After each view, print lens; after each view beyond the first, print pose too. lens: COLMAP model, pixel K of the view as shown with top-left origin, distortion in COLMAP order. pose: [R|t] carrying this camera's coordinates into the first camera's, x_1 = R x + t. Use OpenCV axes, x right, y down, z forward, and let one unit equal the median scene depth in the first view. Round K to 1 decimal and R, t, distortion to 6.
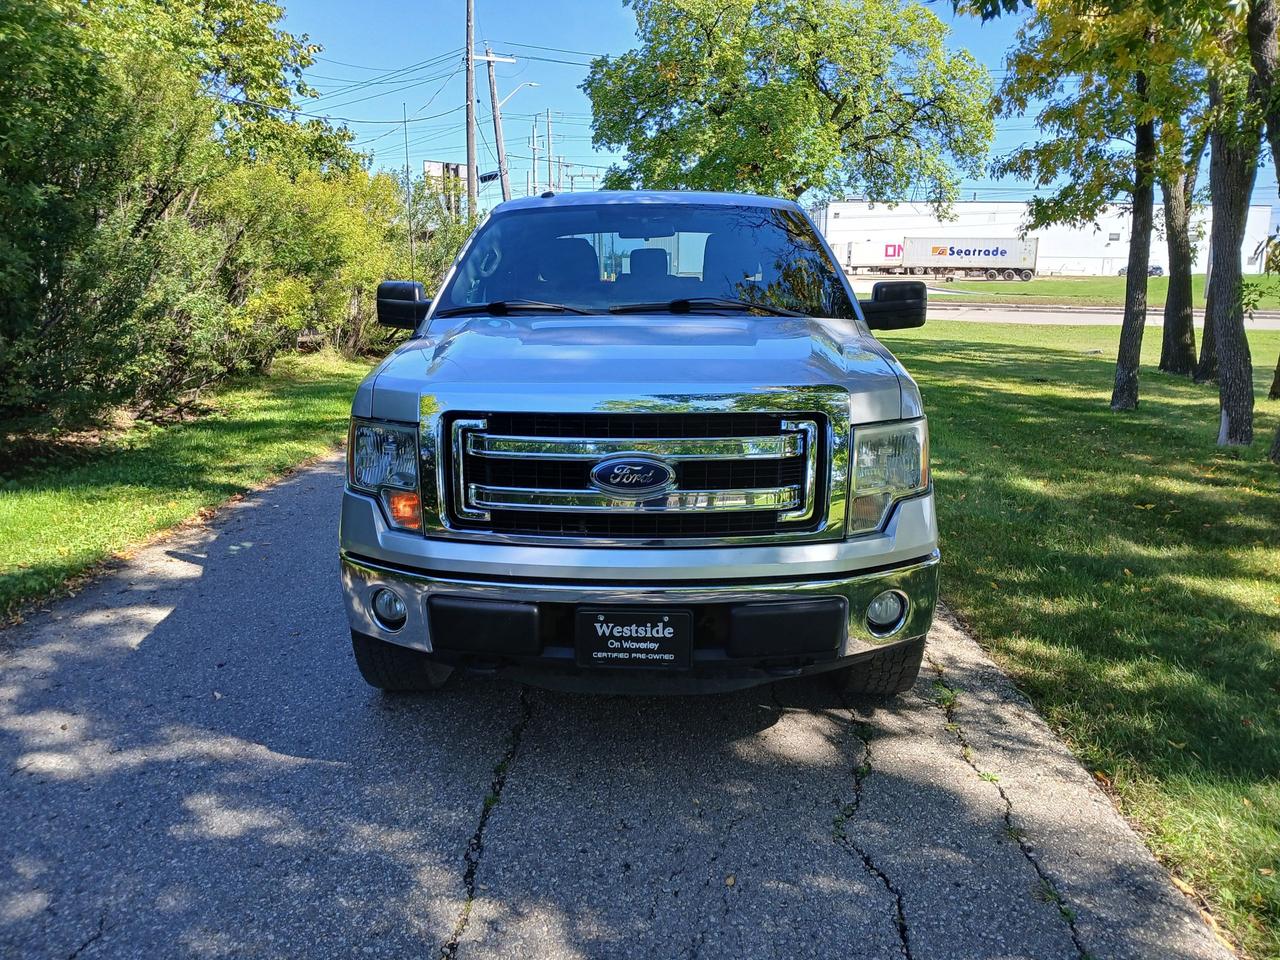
lens RADIAL K [[1042.8, 0, 635.4], [0, 1042.8, 501.9], [0, 0, 1]] dist [-0.007097, 0.007657]
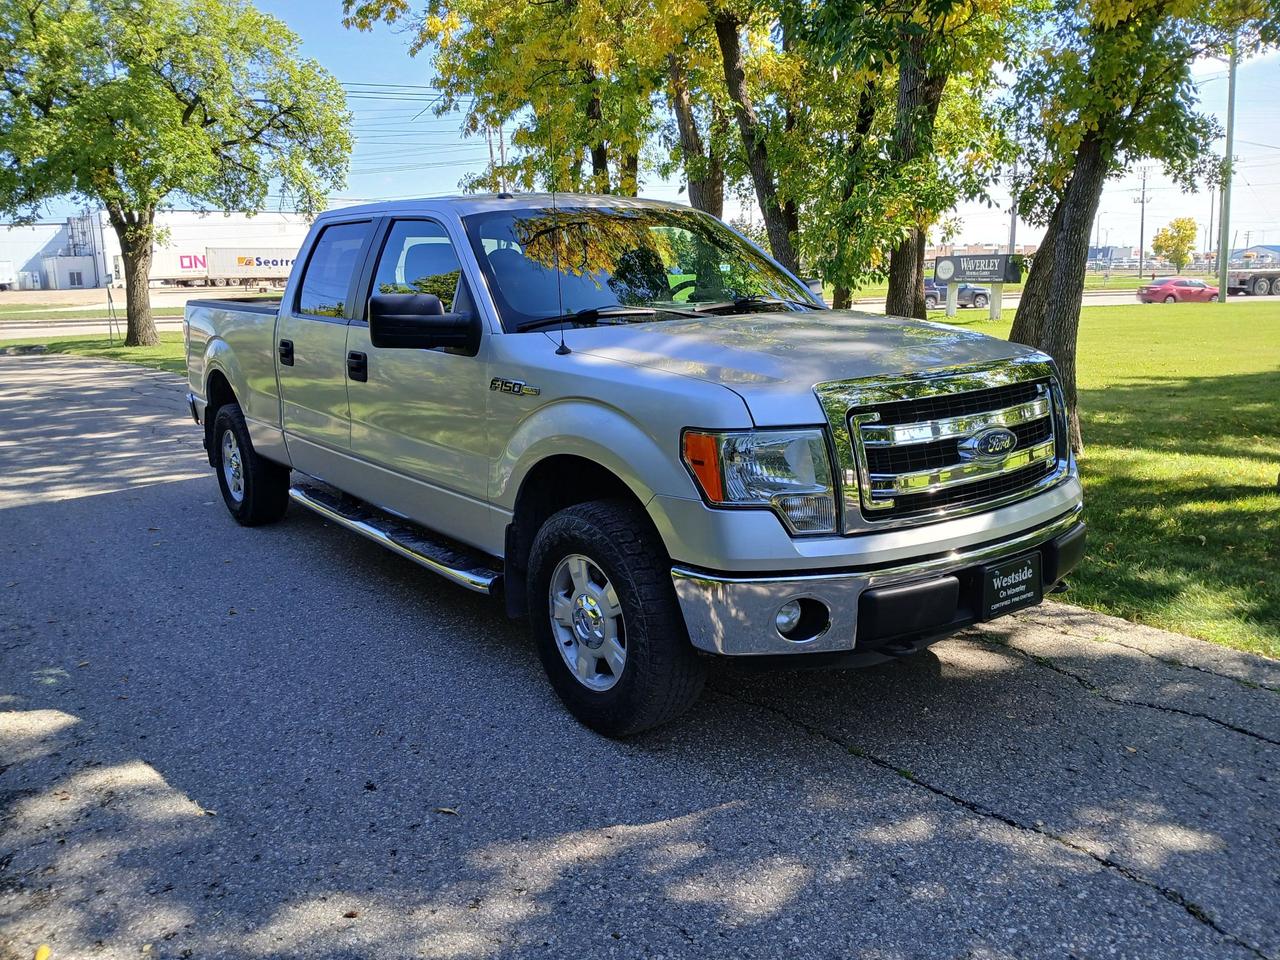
lens RADIAL K [[1042.8, 0, 635.4], [0, 1042.8, 501.9], [0, 0, 1]] dist [-0.007097, 0.007657]
pose [[0.743316, -0.158593, 0.649869, -0.174162], [0.165146, 0.984925, 0.051467, -0.014768], [-0.648235, 0.069066, 0.758302, 0.064115]]
